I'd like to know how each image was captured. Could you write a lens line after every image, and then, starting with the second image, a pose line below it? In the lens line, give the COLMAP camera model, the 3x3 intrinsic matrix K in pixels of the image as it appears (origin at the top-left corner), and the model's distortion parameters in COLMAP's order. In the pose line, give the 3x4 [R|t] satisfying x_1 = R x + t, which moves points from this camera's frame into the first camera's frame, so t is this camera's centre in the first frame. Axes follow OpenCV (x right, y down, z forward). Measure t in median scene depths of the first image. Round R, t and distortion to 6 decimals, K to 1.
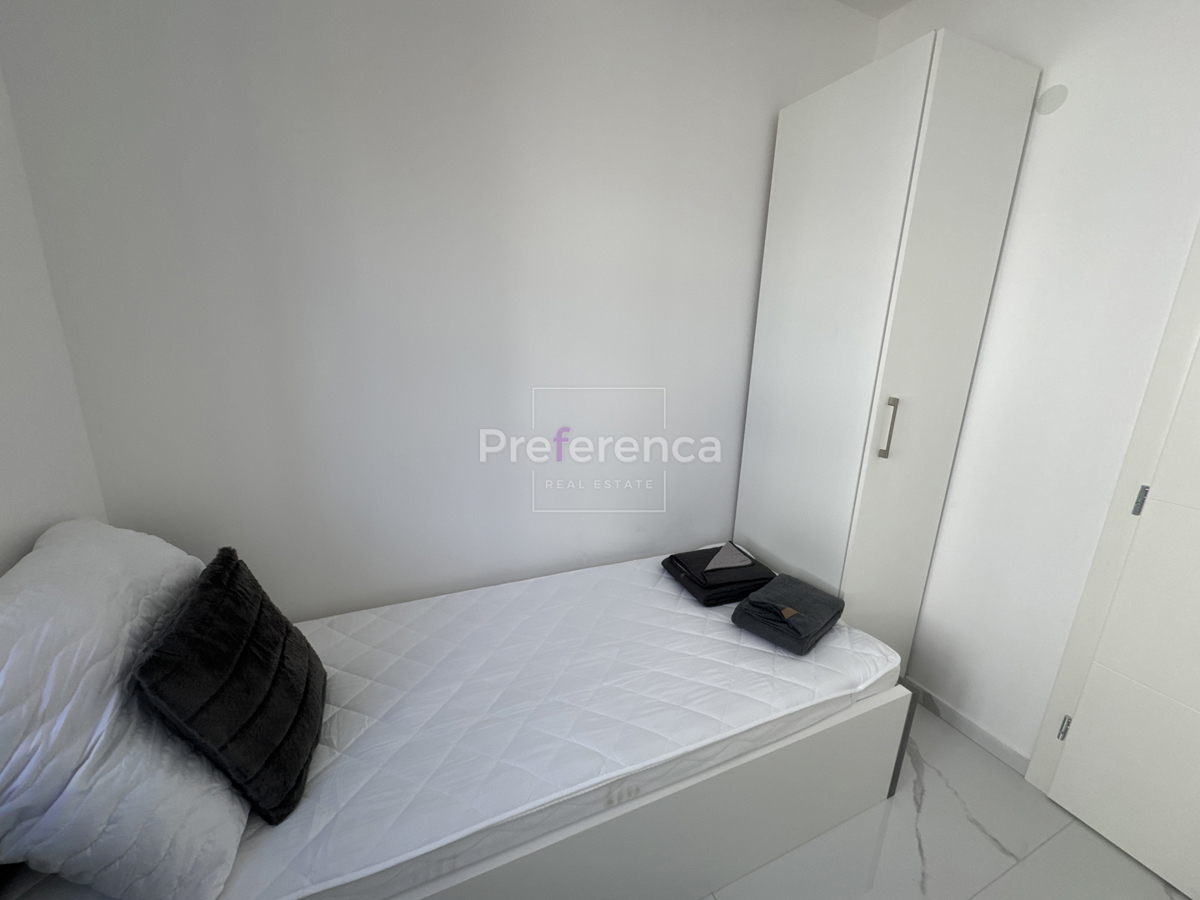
lens RADIAL K [[478.2, 0, 597.4], [0, 478.2, 444.9], [0, 0, 1]] dist [-0.003688, 0.000712]
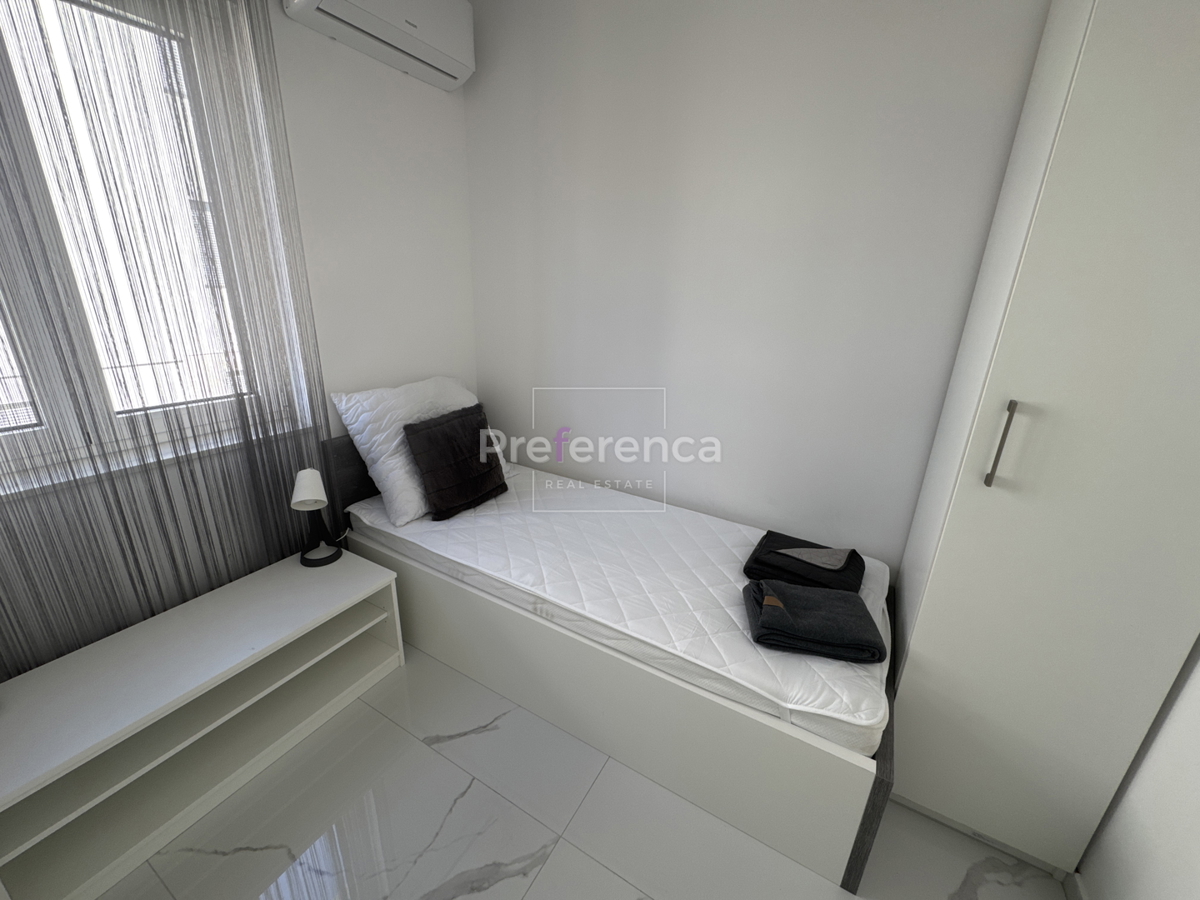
lens RADIAL K [[478.2, 0, 604.4], [0, 478.2, 437.3], [0, 0, 1]] dist [-0.003688, 0.000712]
pose [[0.589991, 0.228581, -0.774378, 1.035028], [-0.208491, 0.969693, 0.127386, -0.016949], [0.780027, 0.086295, 0.619767, 0.158754]]
